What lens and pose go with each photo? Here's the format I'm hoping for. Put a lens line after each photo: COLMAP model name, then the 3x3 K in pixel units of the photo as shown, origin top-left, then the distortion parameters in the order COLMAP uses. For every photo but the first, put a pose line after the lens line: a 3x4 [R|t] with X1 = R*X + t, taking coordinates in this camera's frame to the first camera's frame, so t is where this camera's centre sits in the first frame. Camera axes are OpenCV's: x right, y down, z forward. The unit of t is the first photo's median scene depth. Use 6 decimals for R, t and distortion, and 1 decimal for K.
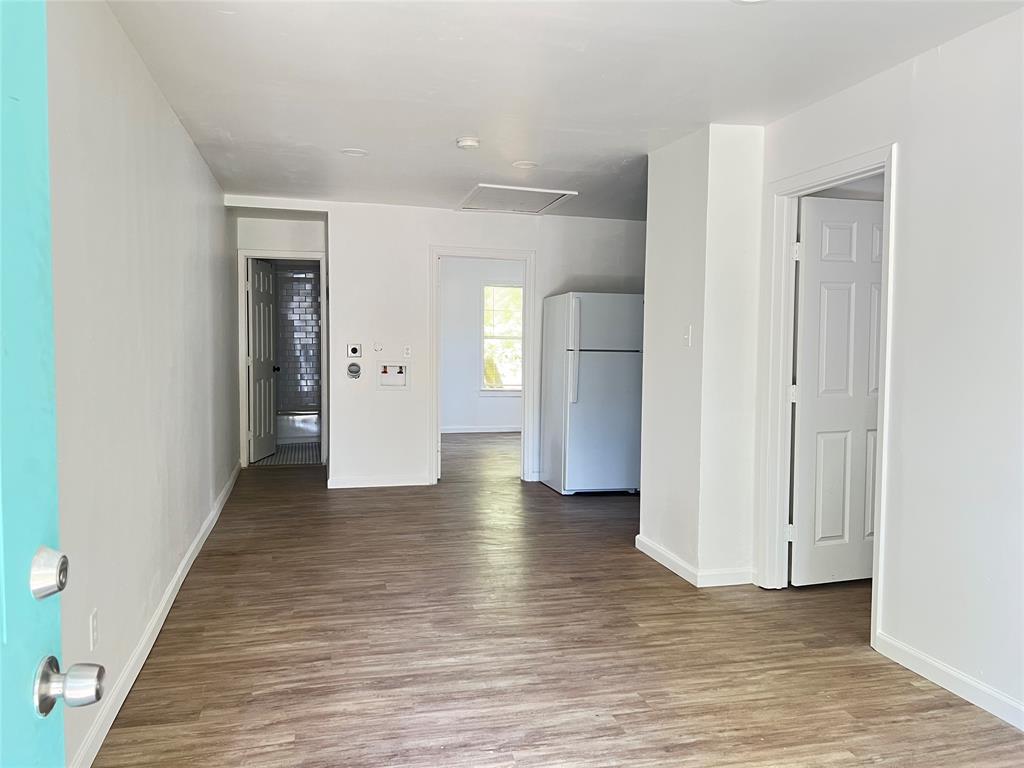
lens RADIAL K [[766.3, 0, 527.8], [0, 766.3, 382.7], [0, 0, 1]] dist [0.005947, 0.001144]
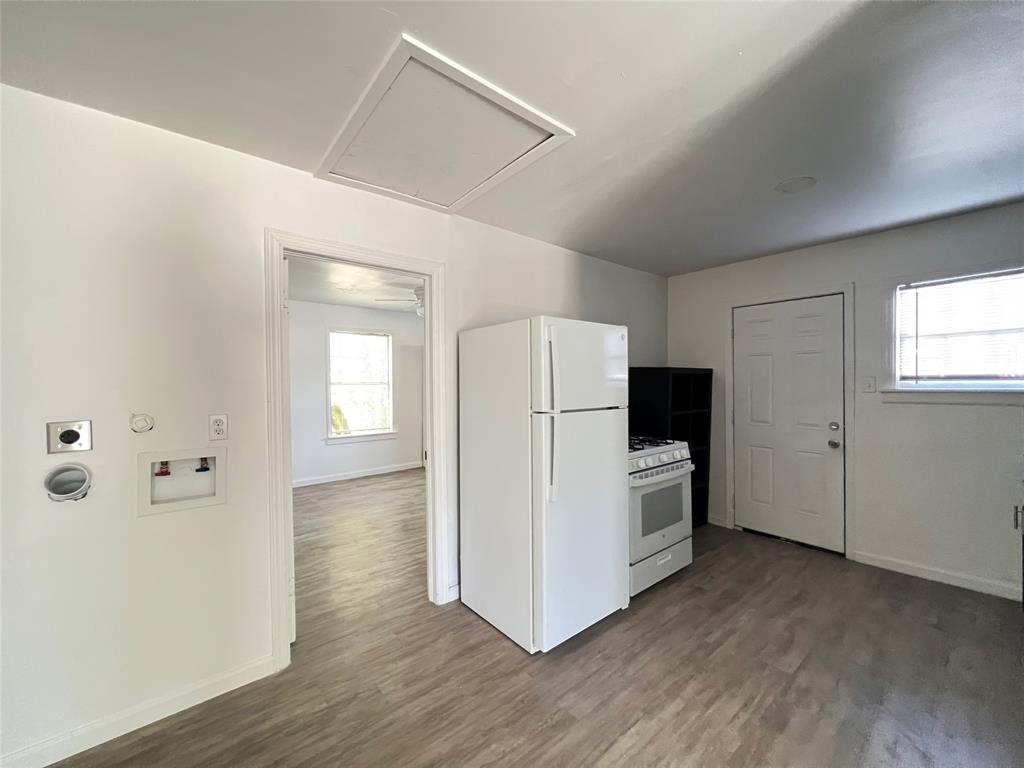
lens RADIAL K [[408.7, 0, 509.8], [0, 408.7, 382.4], [0, 0, 1]] dist [-0.000372, -0.000087]
pose [[0.915282, -0.024789, 0.402050, -0.113466], [0.042382, 0.998491, -0.034919, -0.067438], [-0.400578, 0.049000, 0.914952, 0.859807]]
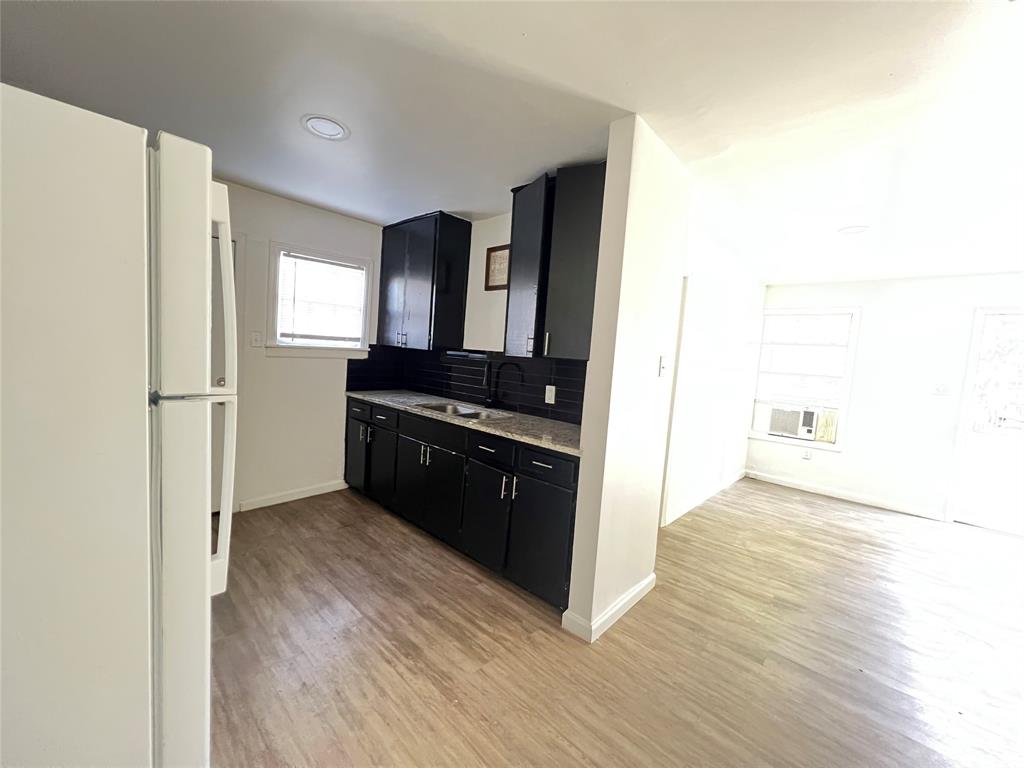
lens RADIAL K [[408.7, 0, 509.8], [0, 408.7, 382.4], [0, 0, 1]] dist [-0.000372, -0.000087]
pose [[-0.511922, -0.108514, 0.852150, -0.122664], [-0.027416, 0.993548, 0.110050, -0.076605], [-0.858594, 0.032975, -0.511594, 1.176046]]
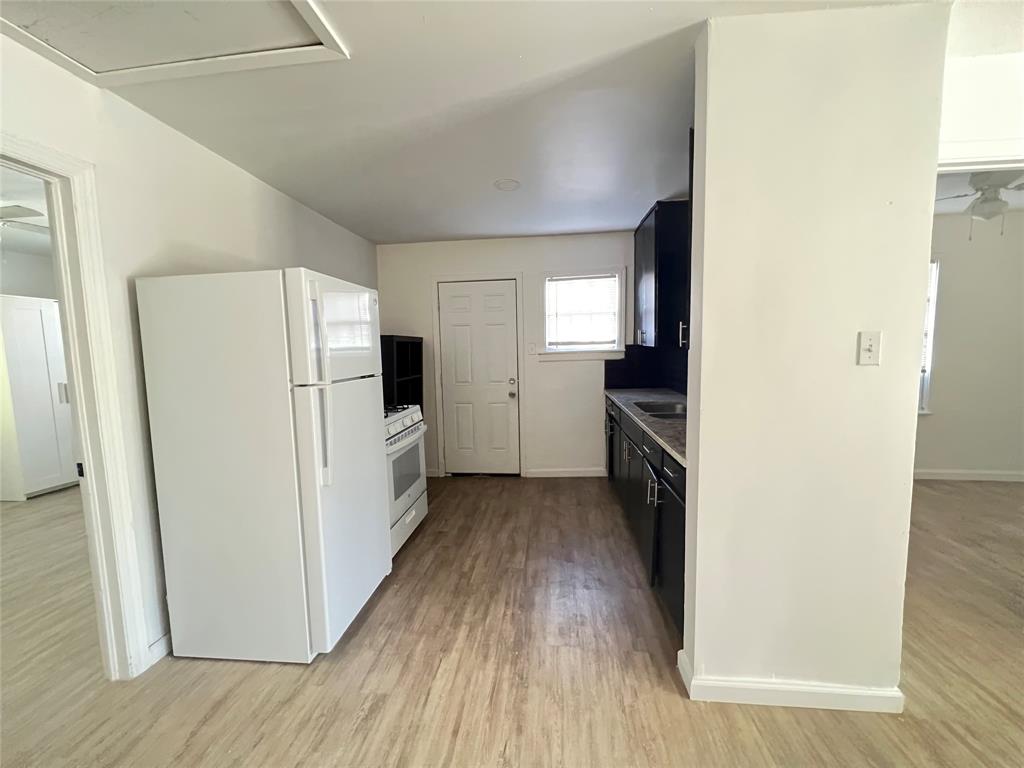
lens RADIAL K [[408.7, 0, 509.8], [0, 408.7, 382.4], [0, 0, 1]] dist [-0.000372, -0.000087]
pose [[0.368401, -0.106341, 0.923565, -0.170897], [0.076966, 0.993515, 0.083694, -0.068278], [-0.926476, 0.040250, 0.374196, 0.931353]]
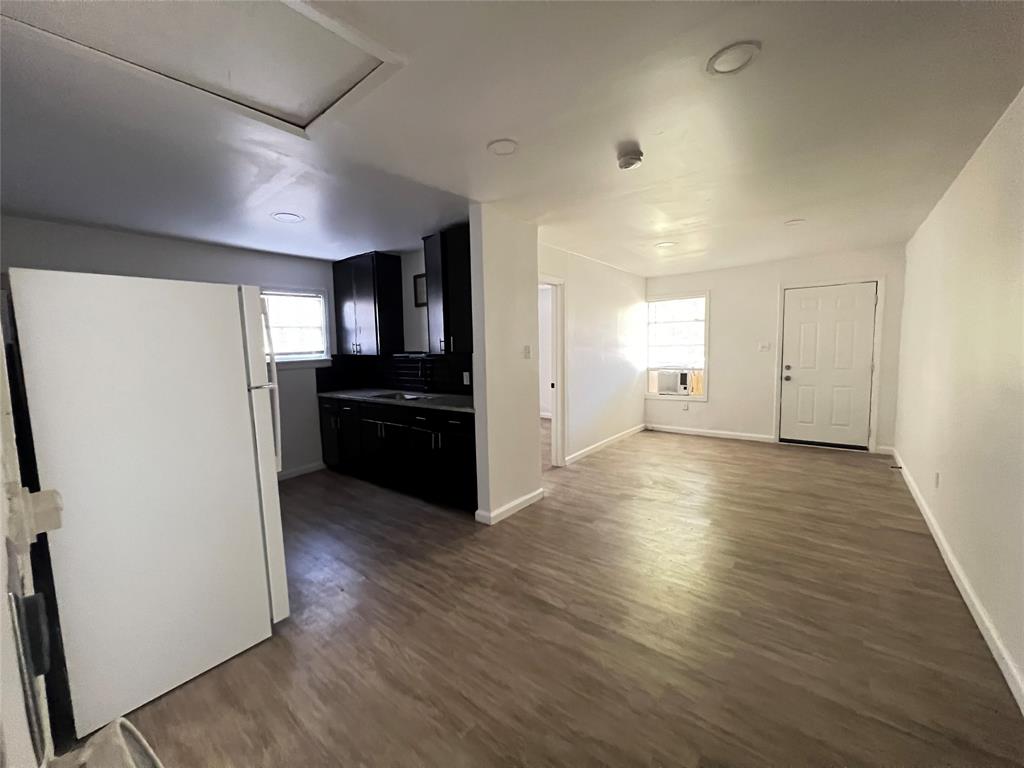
lens RADIAL K [[408.7, 0, 509.8], [0, 408.7, 382.4], [0, 0, 1]] dist [-0.000372, -0.000087]
pose [[-0.583736, -0.067900, 0.809100, -0.363331], [0.063791, 0.989582, 0.129069, -0.088904], [-0.809434, 0.126956, -0.573323, 1.229697]]
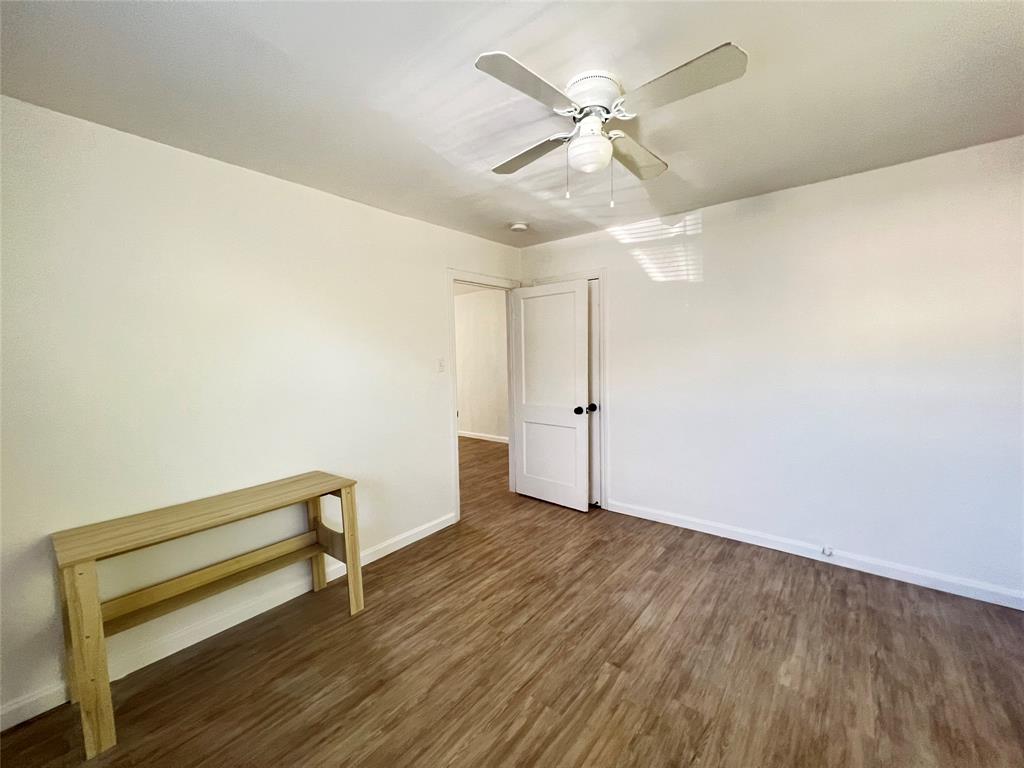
lens RADIAL K [[408.7, 0, 509.8], [0, 408.7, 382.4], [0, 0, 1]] dist [-0.000372, -0.000087]
pose [[-0.817518, 0.042145, -0.574359, 0.294353], [-0.018134, 0.994940, 0.098817, -0.122152], [0.575618, 0.091200, -0.812617, 1.932335]]
